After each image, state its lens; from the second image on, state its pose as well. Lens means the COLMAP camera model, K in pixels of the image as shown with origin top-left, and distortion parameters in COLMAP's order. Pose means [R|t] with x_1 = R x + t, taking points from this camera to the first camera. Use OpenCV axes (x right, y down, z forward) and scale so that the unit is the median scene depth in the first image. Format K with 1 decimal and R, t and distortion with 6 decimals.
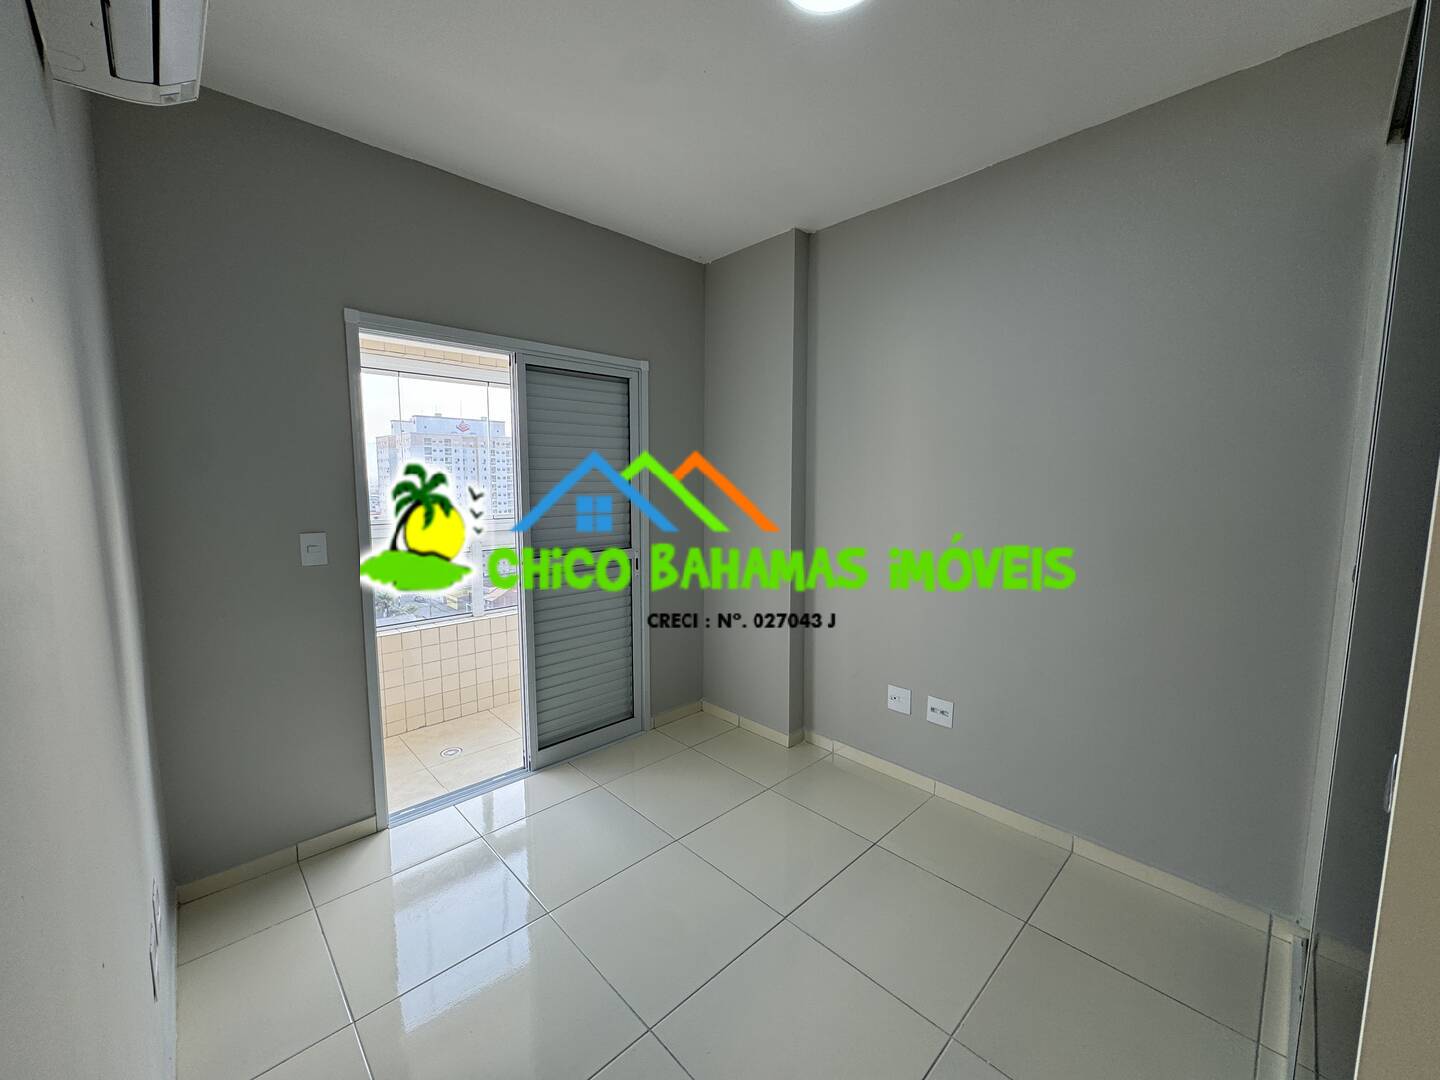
lens RADIAL K [[571.6, 0, 723.9], [0, 571.6, 538.0], [0, 0, 1]] dist [0.000960, 0.000473]
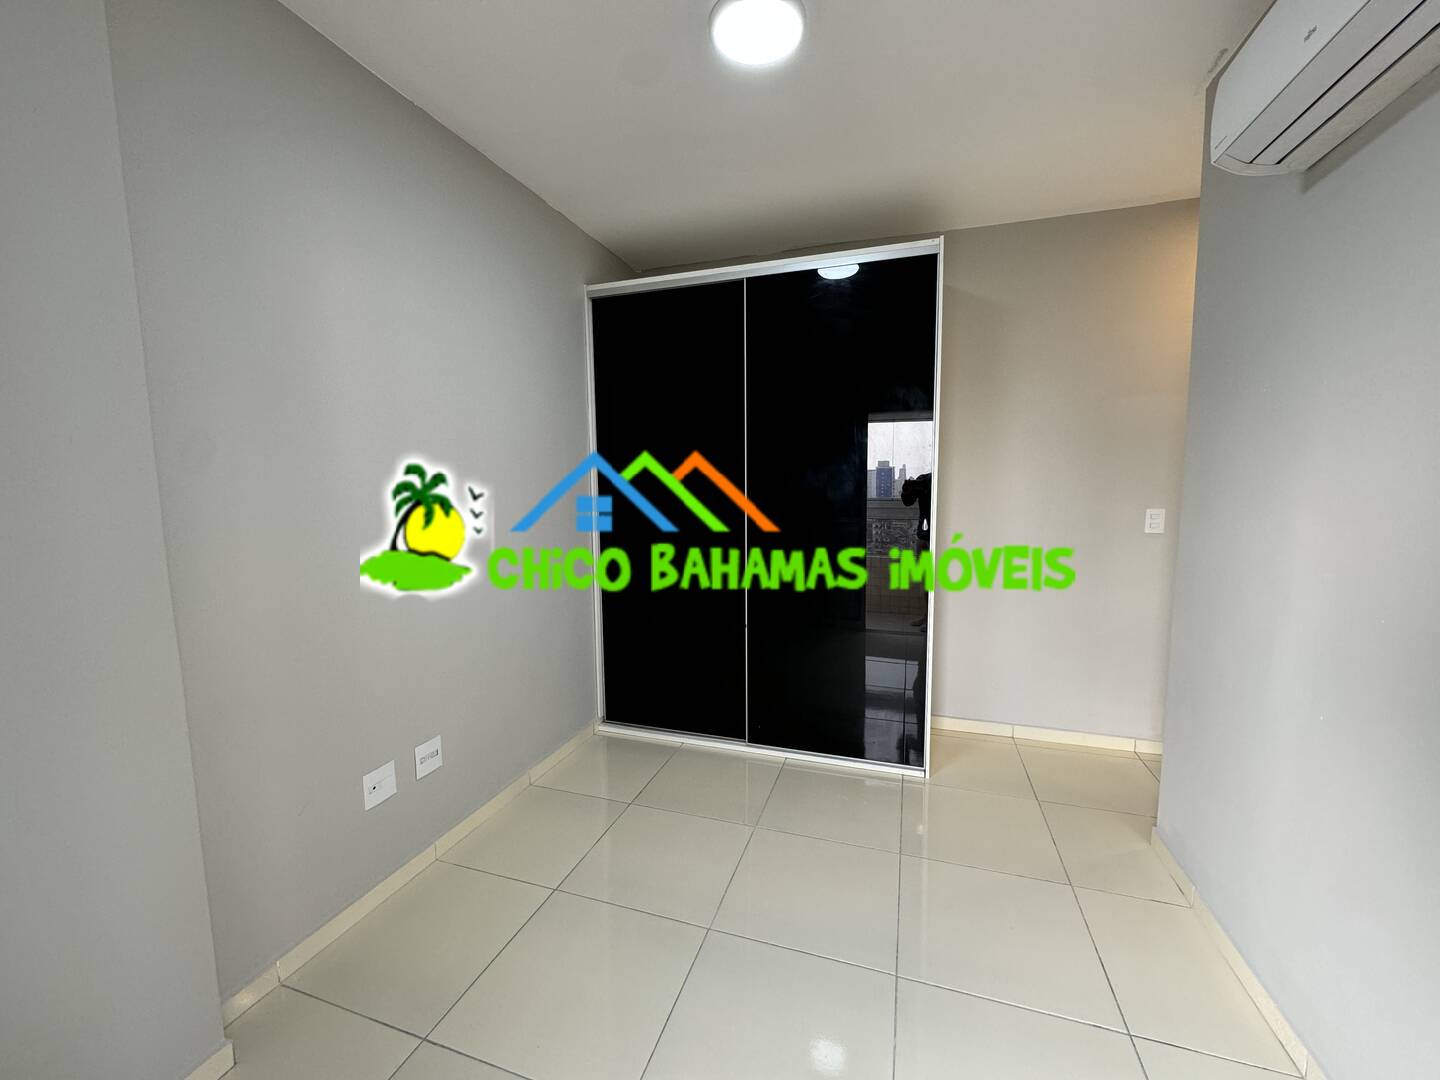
lens RADIAL K [[571.6, 0, 716.7], [0, 571.6, 541.6], [0, 0, 1]] dist [0.000960, 0.000473]
pose [[-0.448491, -0.084172, 0.889815, -0.521053], [0.107403, 0.983266, 0.147146, -0.081736], [-0.887311, 0.161563, -0.431945, 0.930077]]
